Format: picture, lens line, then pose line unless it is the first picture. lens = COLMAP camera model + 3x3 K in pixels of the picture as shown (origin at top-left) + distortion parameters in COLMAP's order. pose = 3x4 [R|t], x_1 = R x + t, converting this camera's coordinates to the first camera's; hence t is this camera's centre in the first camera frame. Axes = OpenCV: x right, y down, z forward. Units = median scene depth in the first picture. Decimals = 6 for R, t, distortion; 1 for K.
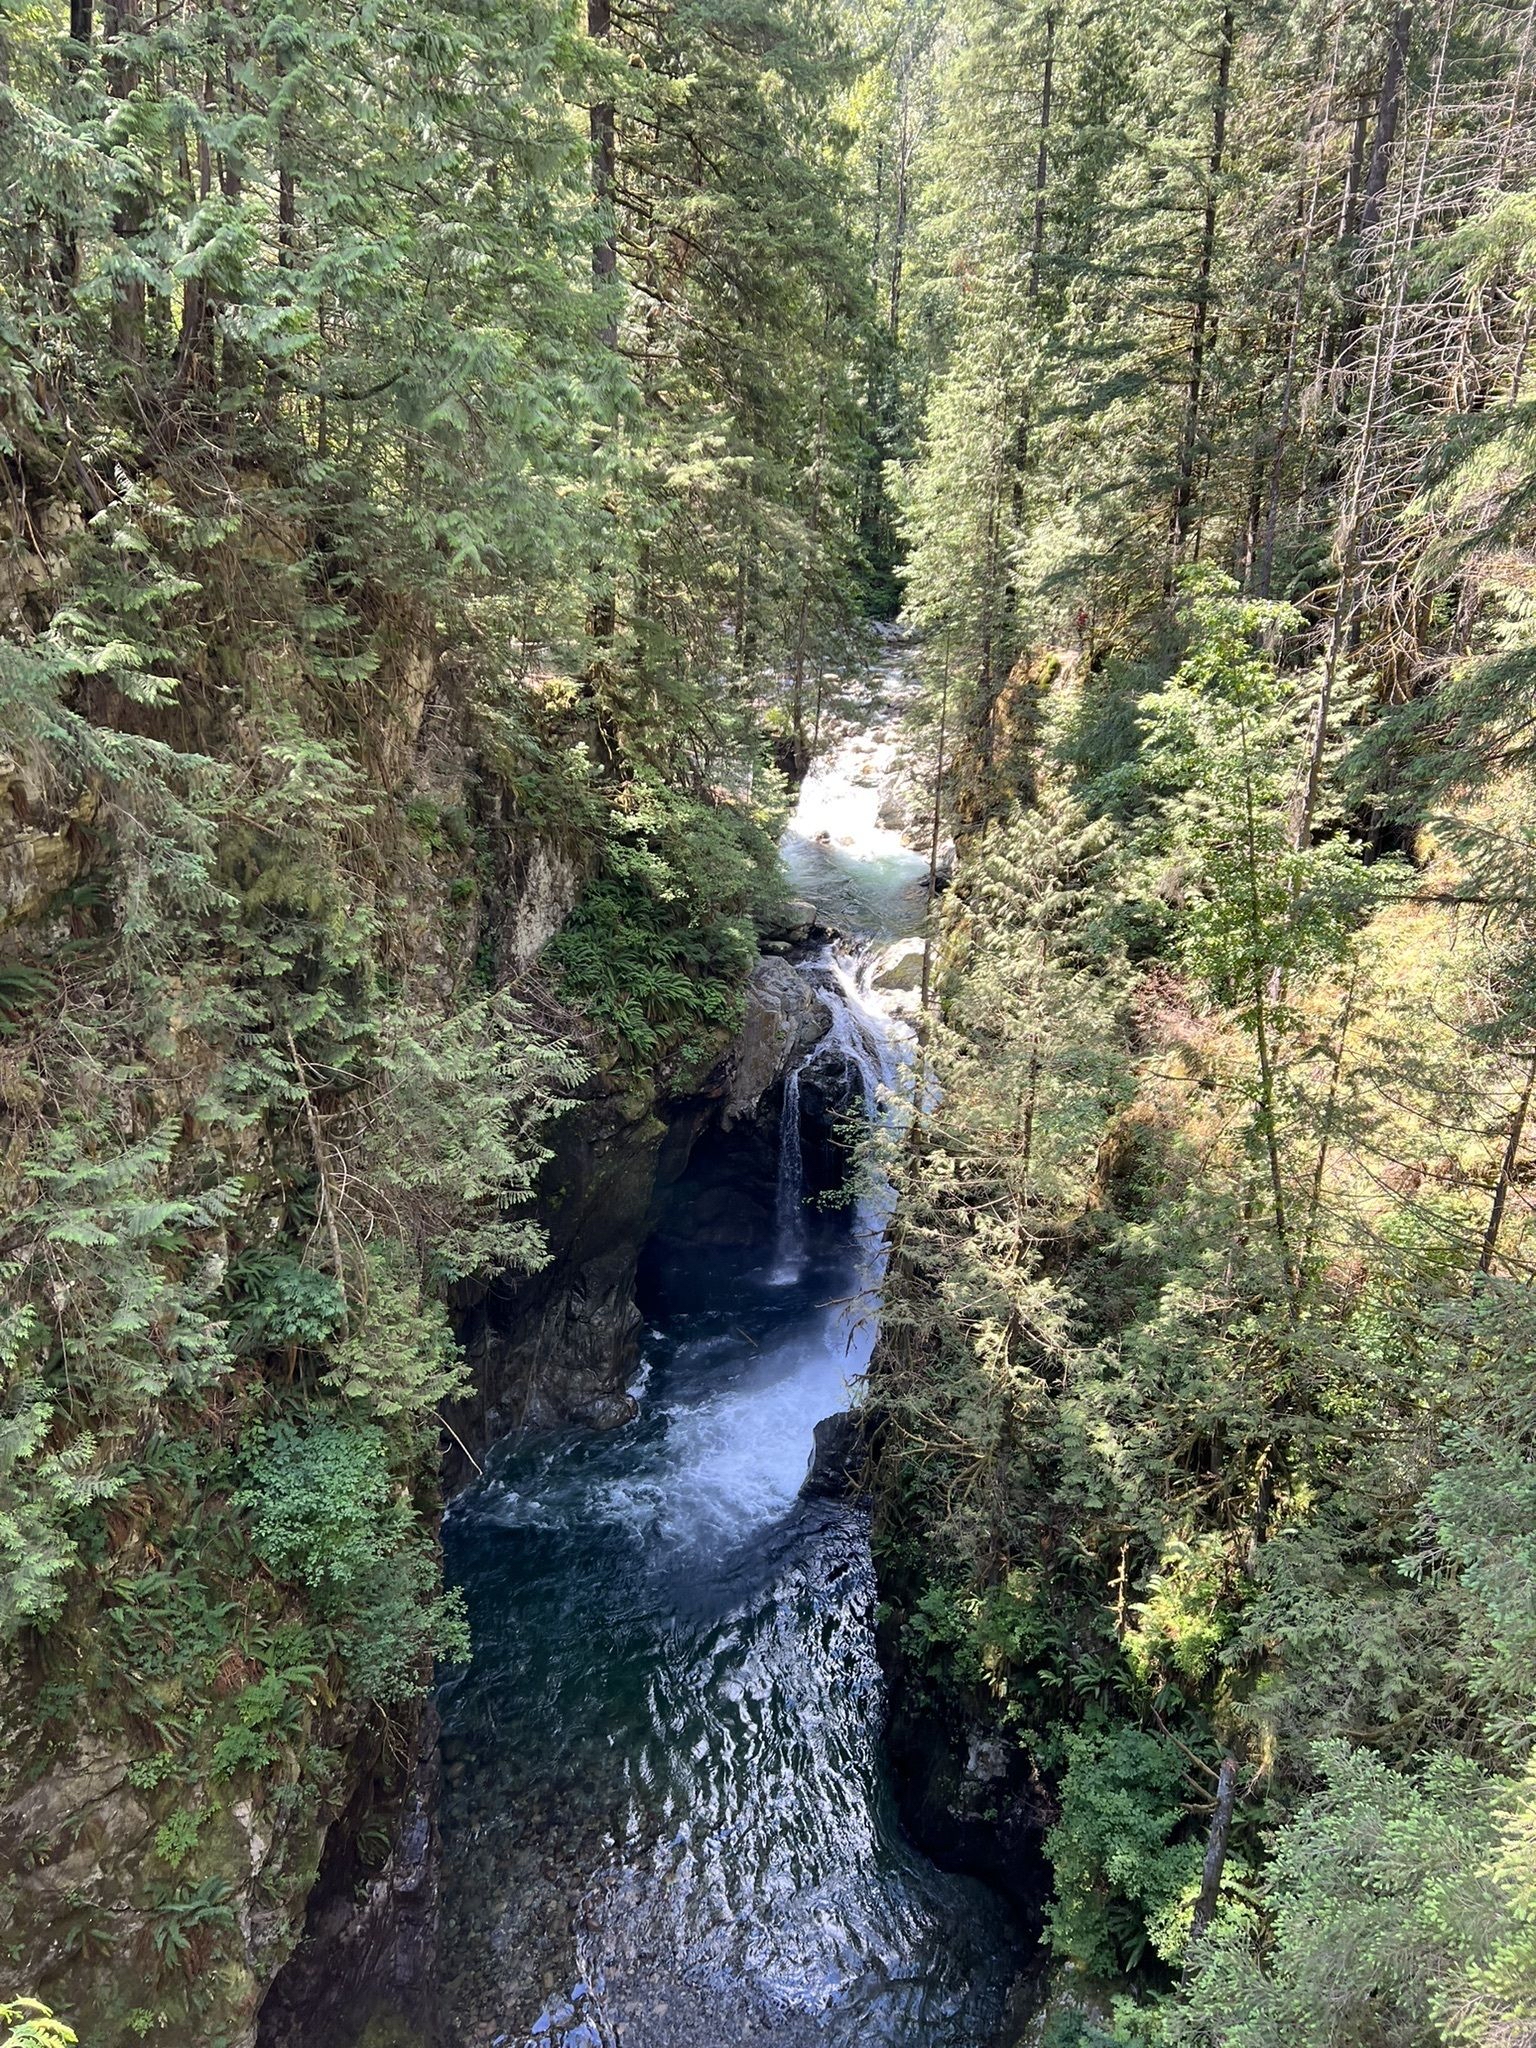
lens RADIAL K [[1526.0, 0, 768.0], [0, 1526.0, 1024.0], [0, 0, 1]] dist [0.113107, -0.117467]
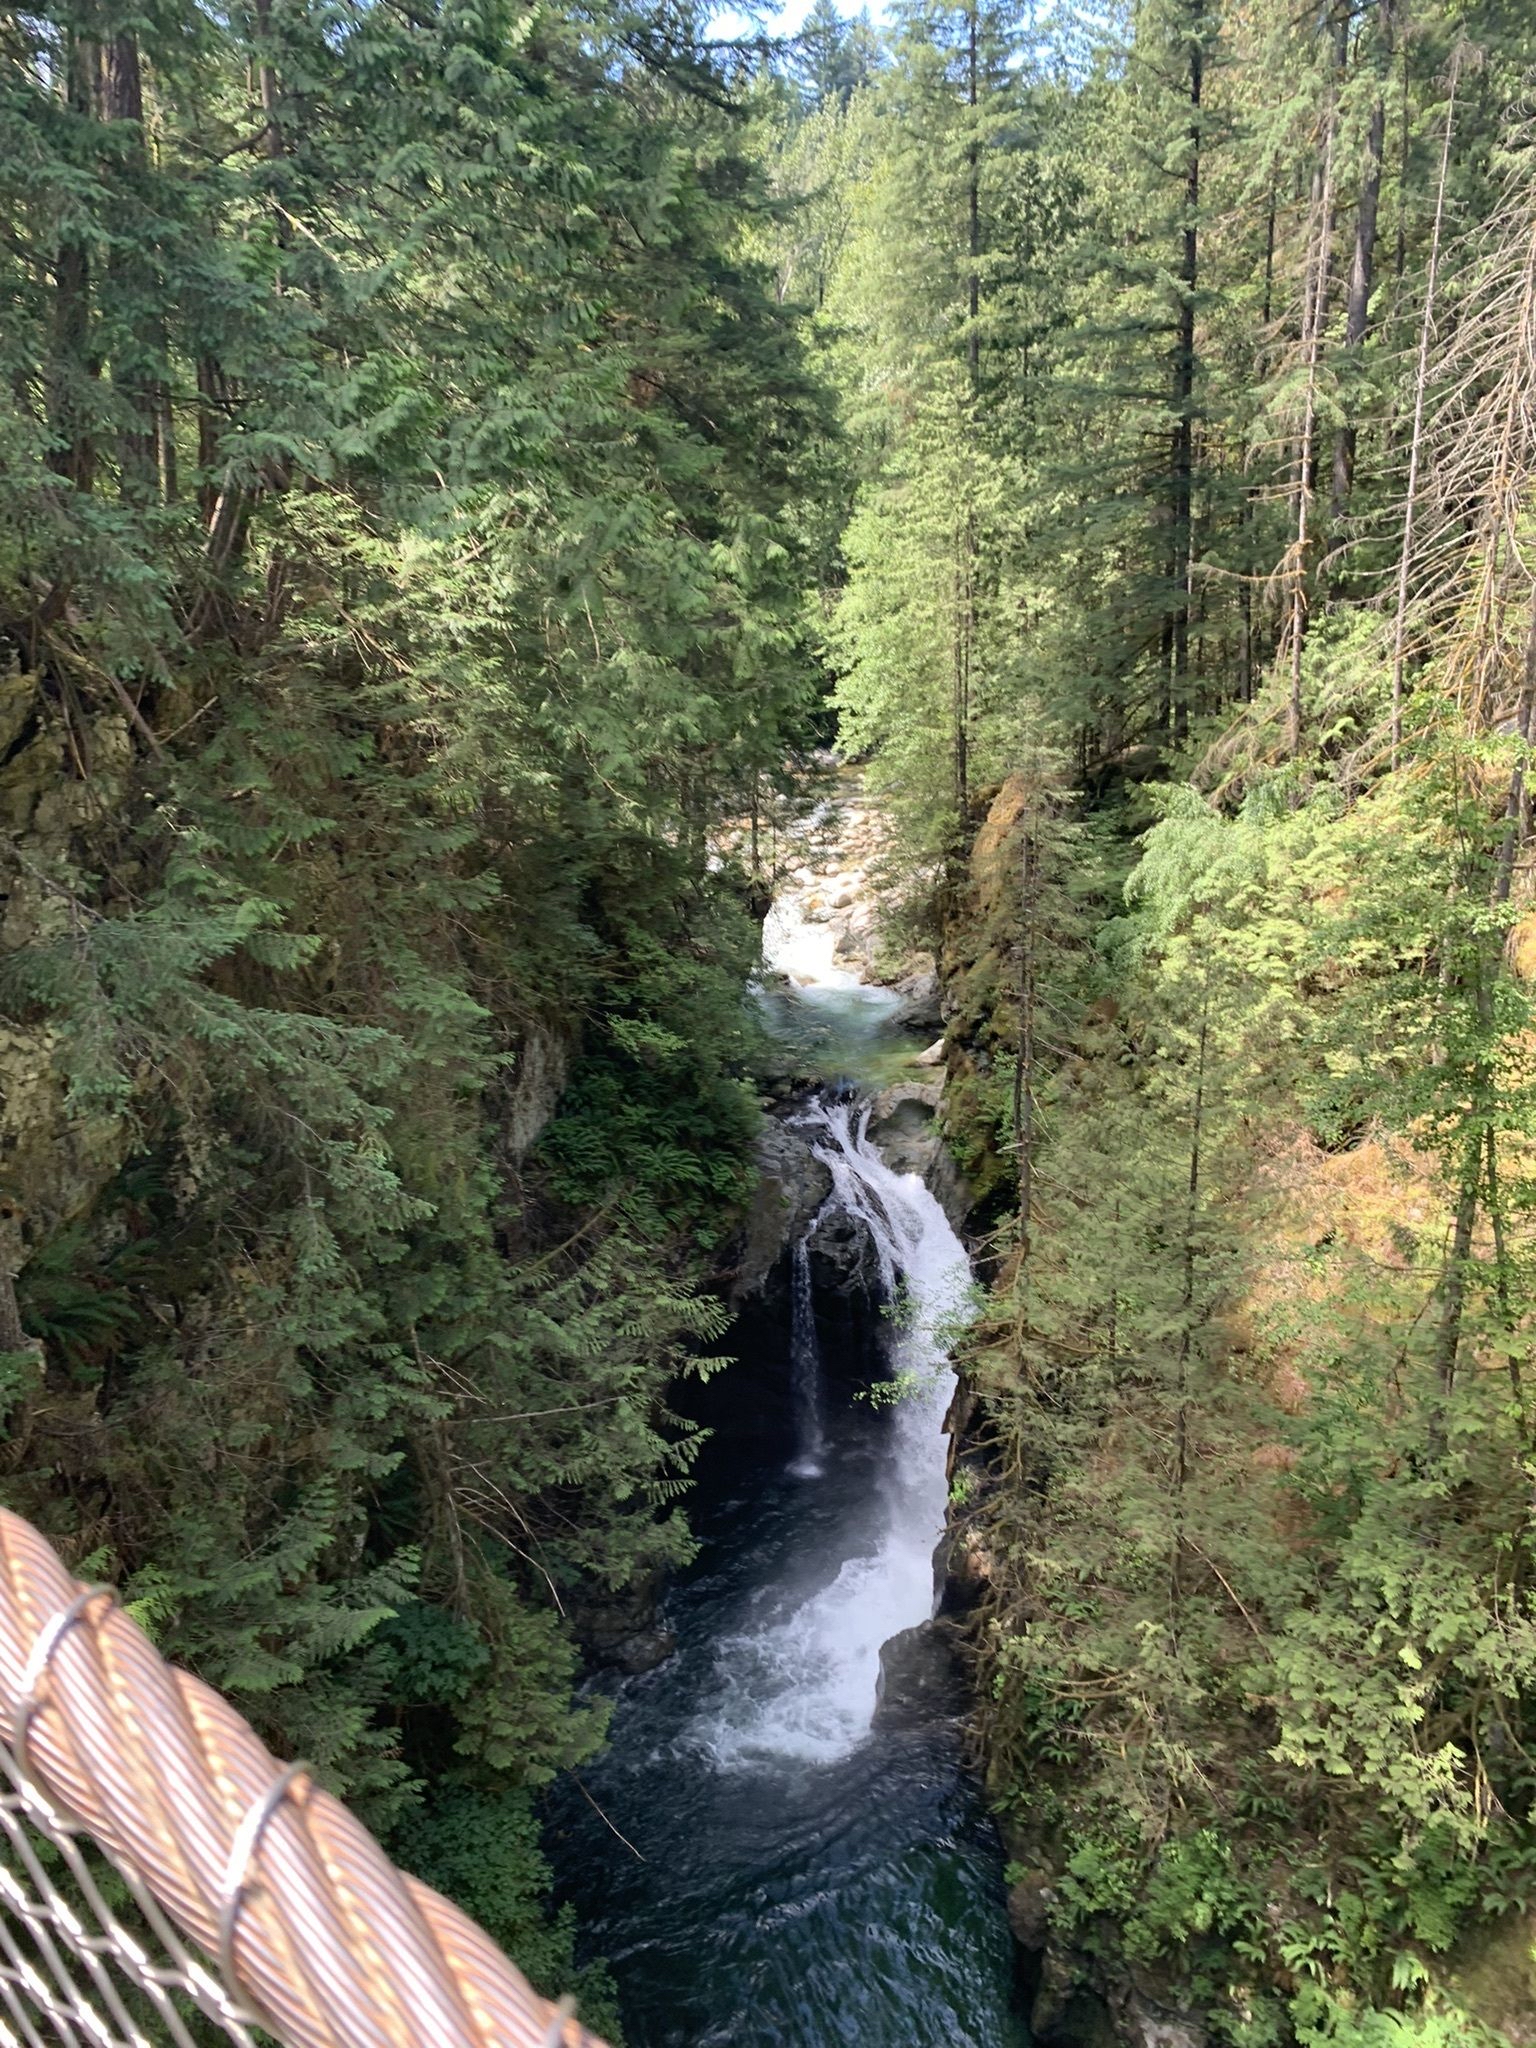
lens RADIAL K [[1552.3, 0, 768.0], [0, 1552.3, 1024.0], [0, 0, 1]] dist [0.103401, -0.119424]
pose [[0.993127, -0.079966, 0.085462, -0.077575], [0.086347, 0.993530, -0.073774, -0.033215], [-0.079010, 0.080646, 0.993606, 0.063415]]
